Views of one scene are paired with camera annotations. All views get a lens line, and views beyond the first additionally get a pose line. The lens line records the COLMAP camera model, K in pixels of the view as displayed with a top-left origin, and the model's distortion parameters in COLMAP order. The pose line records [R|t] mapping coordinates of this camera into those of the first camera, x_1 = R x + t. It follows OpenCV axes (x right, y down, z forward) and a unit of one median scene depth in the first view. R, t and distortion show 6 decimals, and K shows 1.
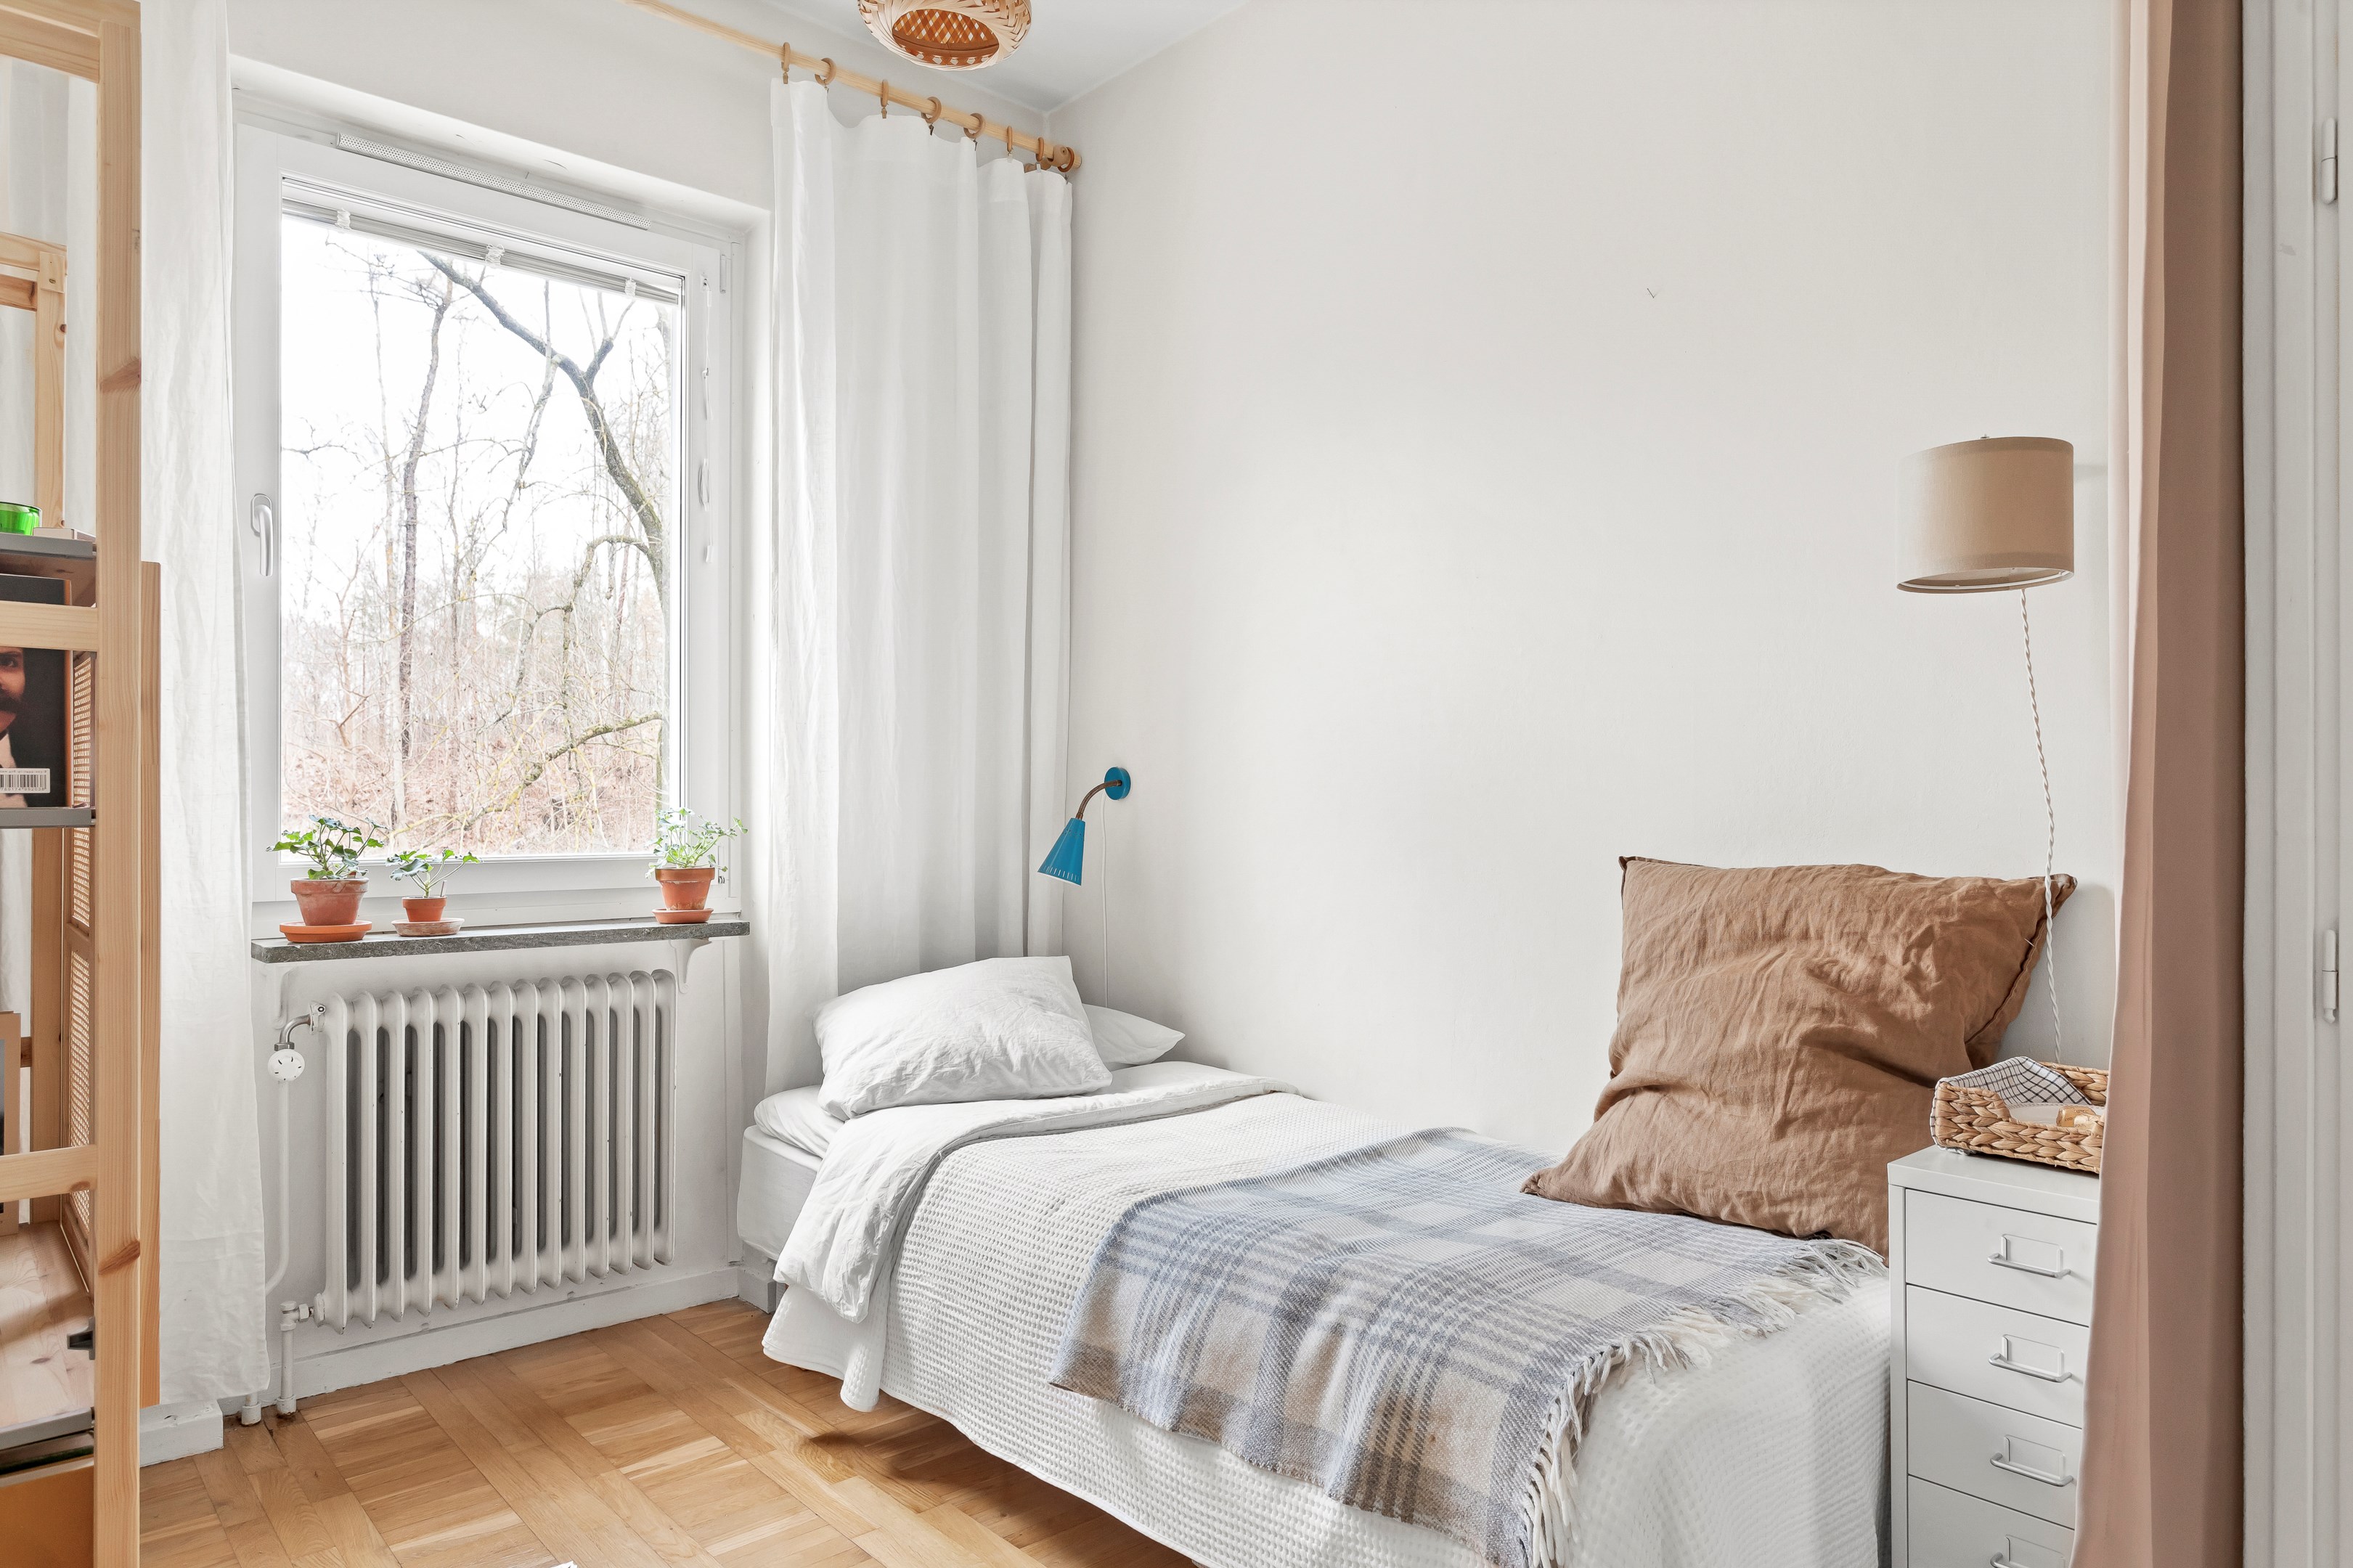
lens RADIAL K [[1421.8, 0, 1178.2], [0, 1421.8, 808.5], [0, 0, 1]] dist [-0.012214, -0.000241]
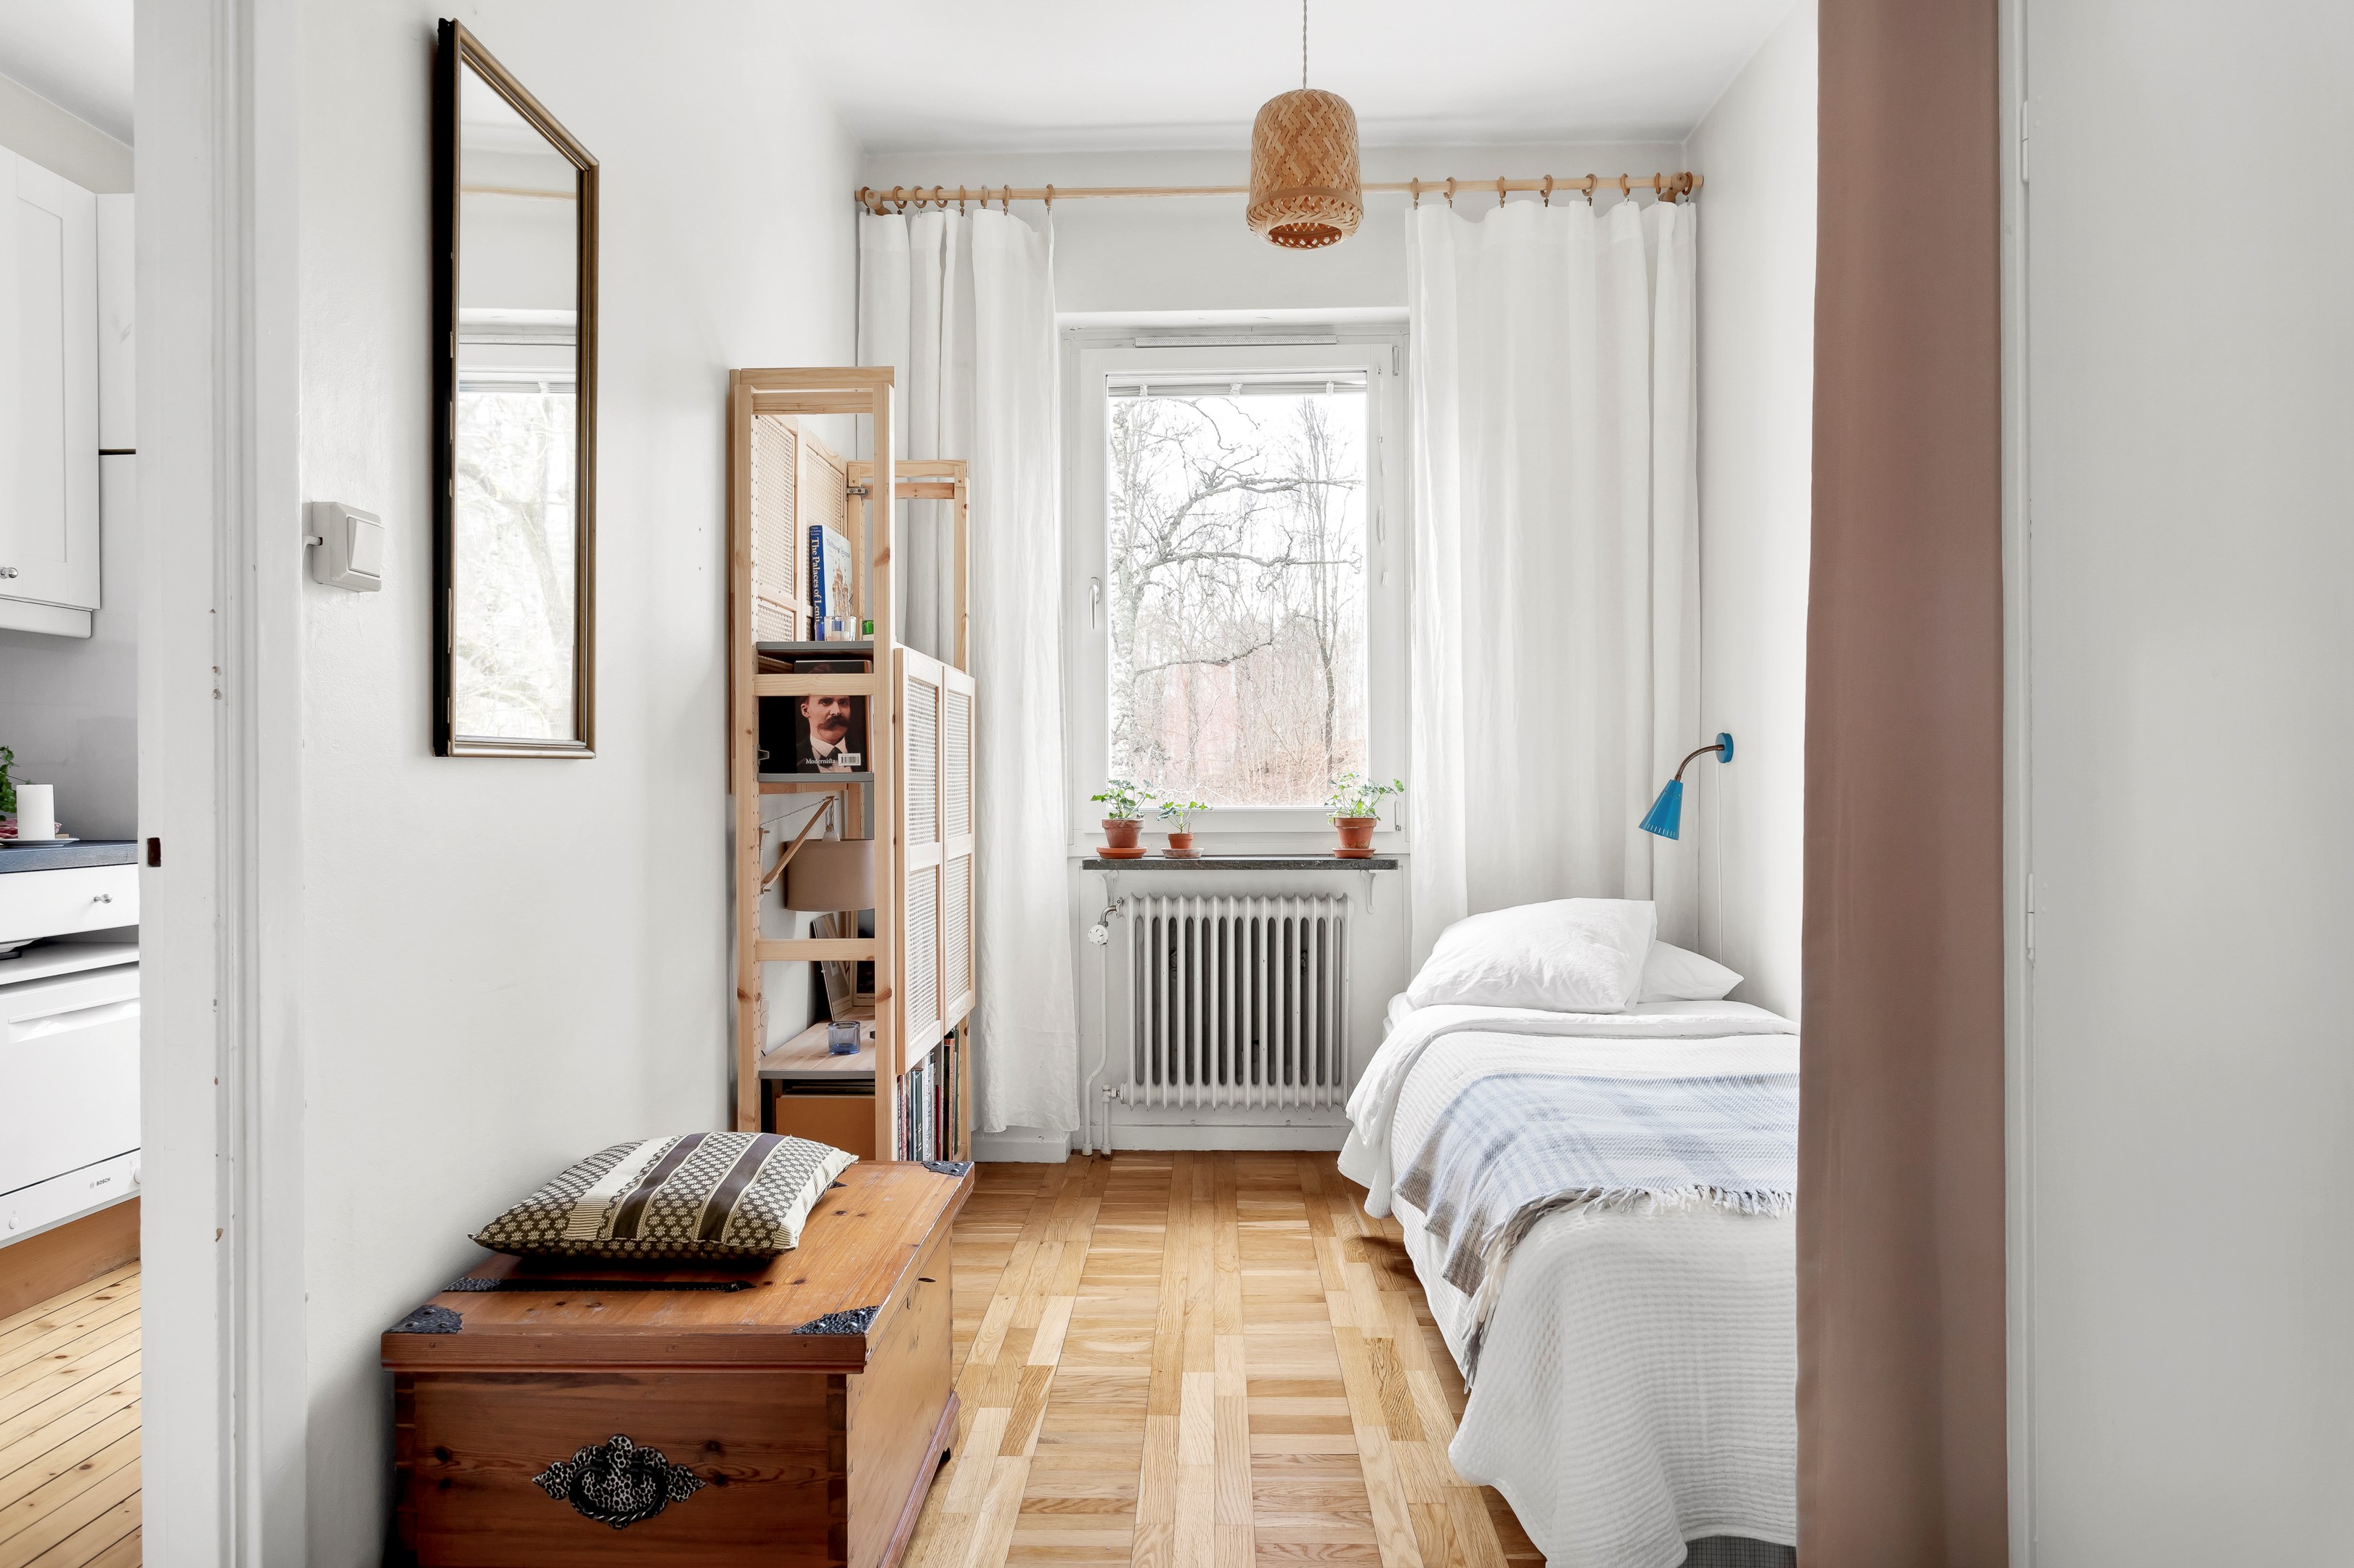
lens RADIAL K [[1419.6, 0, 1177.0], [0, 1419.6, 784.0], [0, 0, 1]] dist [-0.024287, 0.000310]
pose [[0.722491, -0.001801, -0.691378, 0.511206], [0.004848, 0.999985, 0.002461, 0.007076], [0.691364, -0.005129, 0.722489, -0.091521]]
